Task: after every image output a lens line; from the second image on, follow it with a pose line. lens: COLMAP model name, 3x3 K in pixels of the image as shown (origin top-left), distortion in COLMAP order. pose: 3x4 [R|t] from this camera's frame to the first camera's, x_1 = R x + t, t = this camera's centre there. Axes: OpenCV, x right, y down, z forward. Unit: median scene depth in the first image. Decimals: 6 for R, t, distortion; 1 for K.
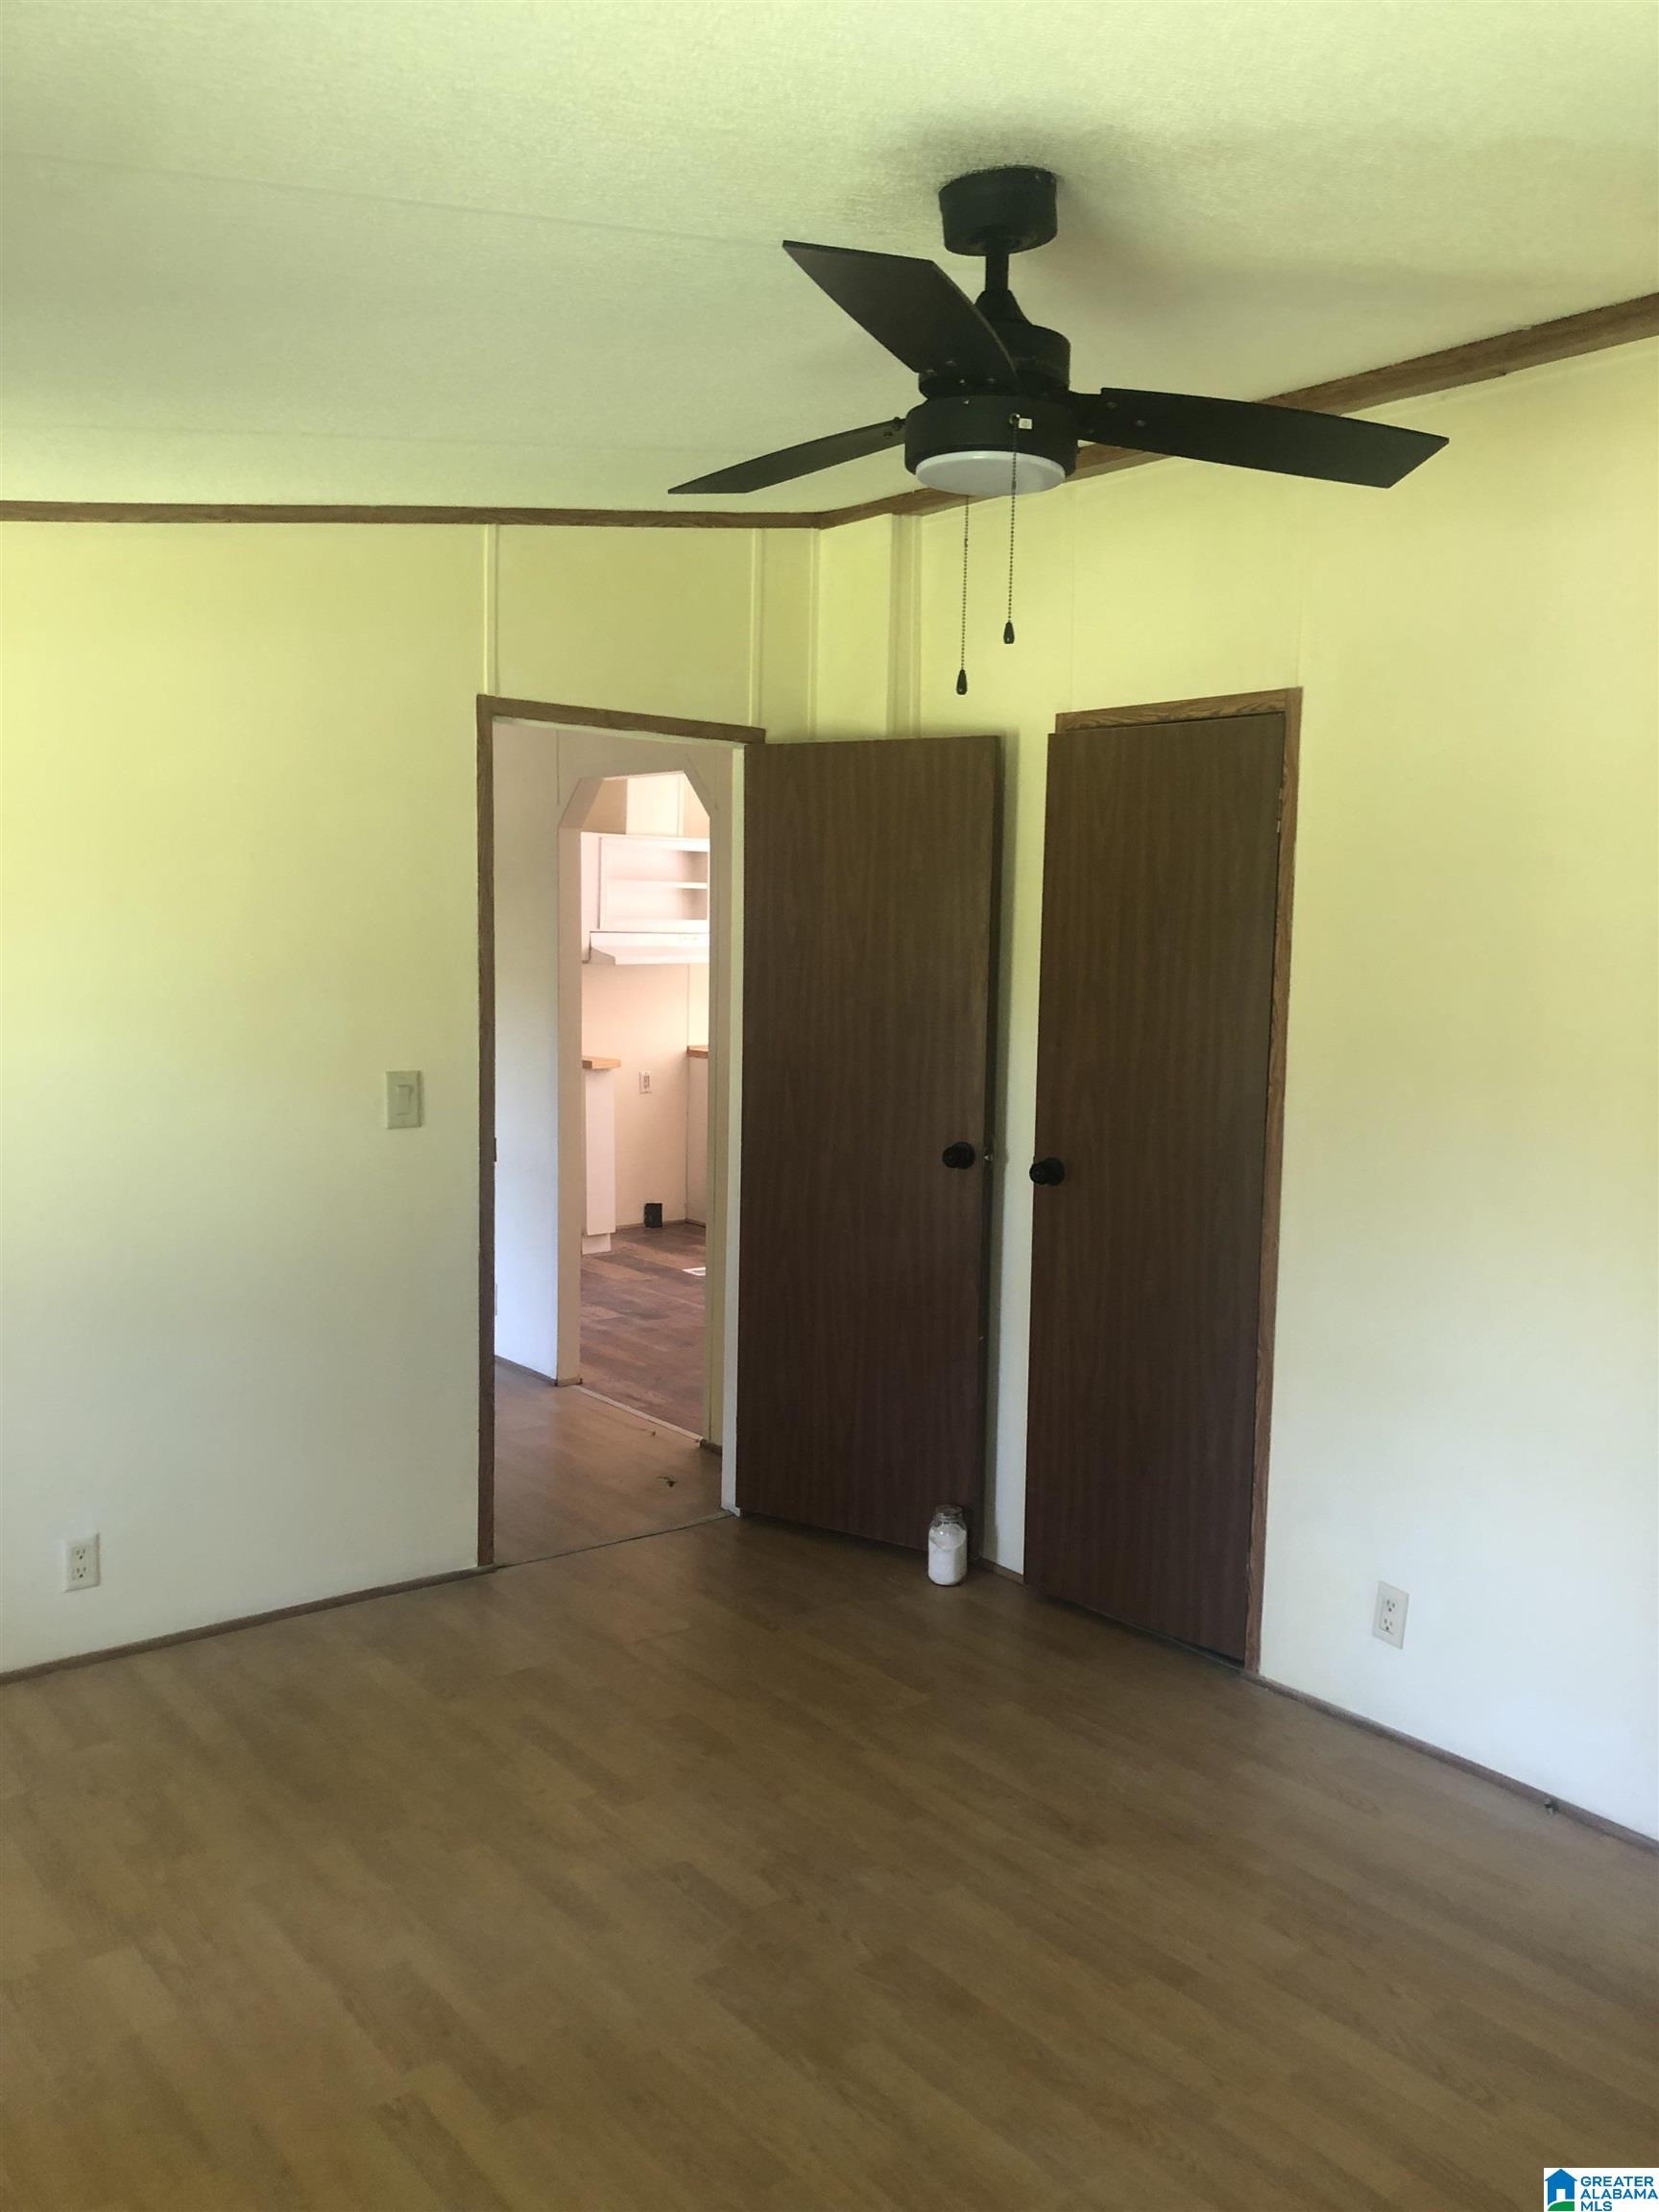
lens RADIAL K [[1854.0, 0, 829.5], [0, 1854.0, 1106.0], [0, 0, 1]] dist [0.031524, 0.004836]
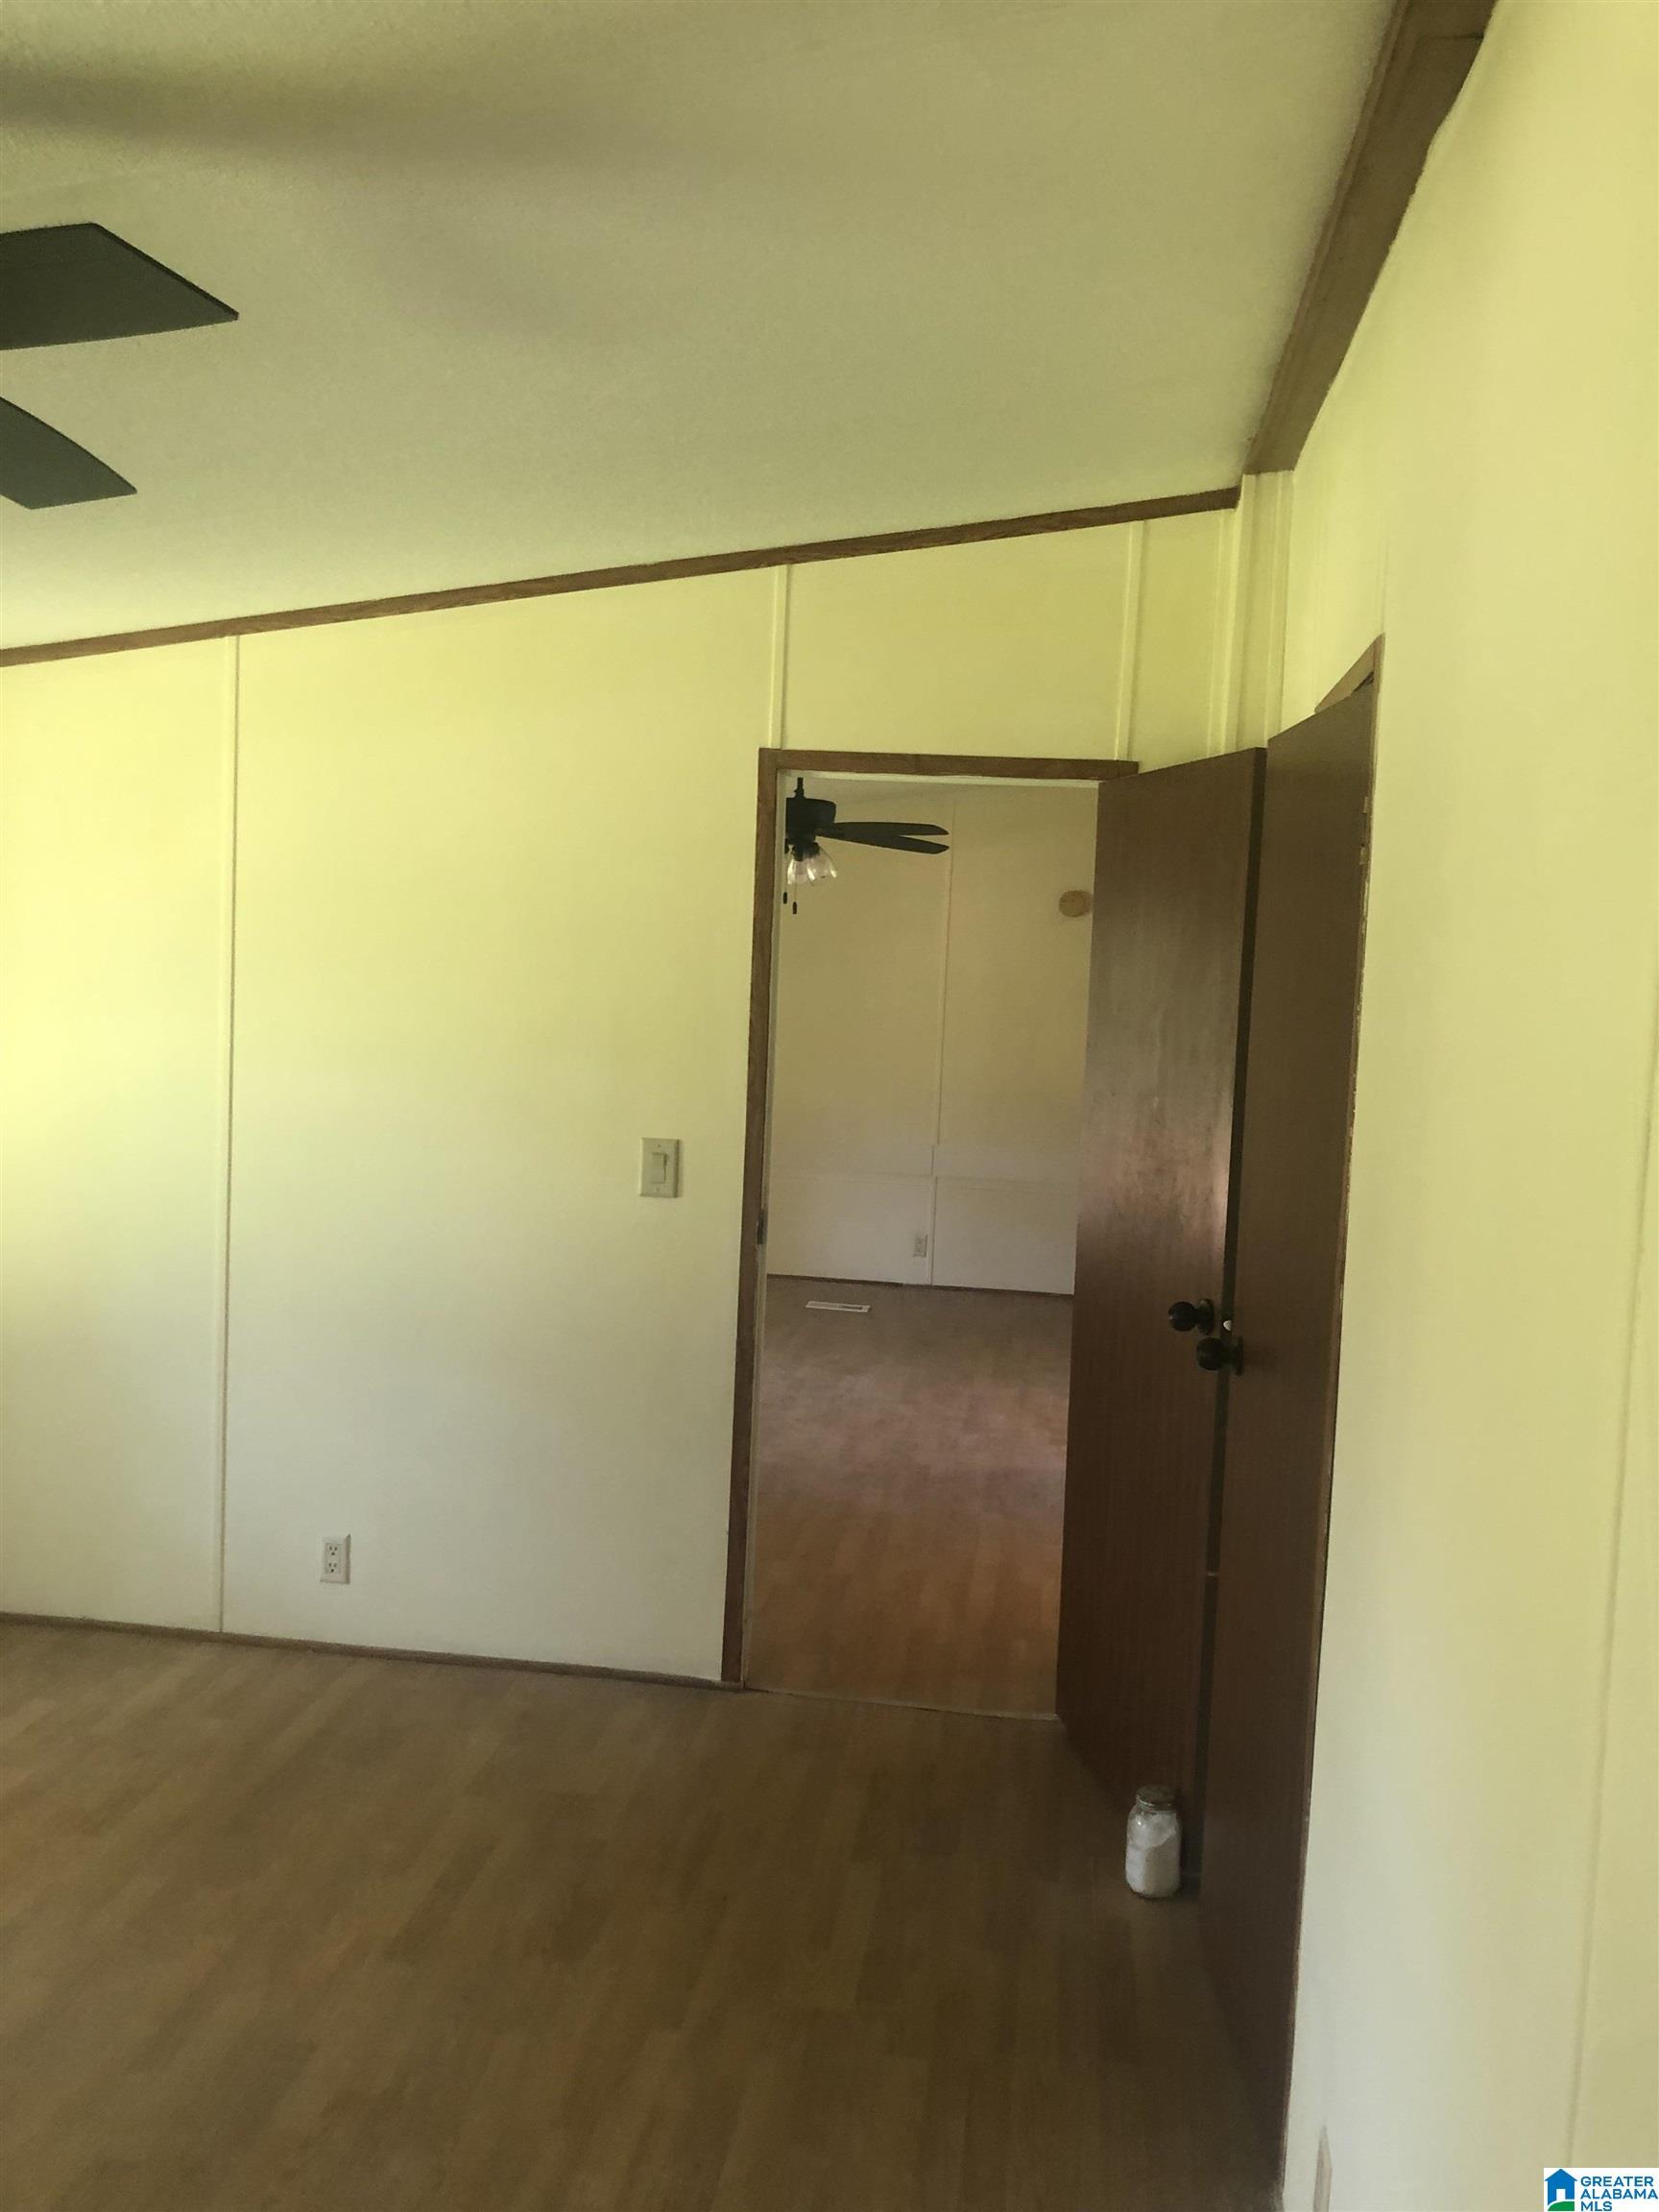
lens RADIAL K [[1828.7, 0, 839.5], [0, 1828.7, 1078.2], [0, 0, 1]] dist [0.045569, -0.007820]
pose [[0.682409, 0.047174, -0.729446, 0.517320], [-0.095045, 0.995170, -0.024558, -0.034644], [0.724765, 0.086088, 0.683597, 0.400933]]
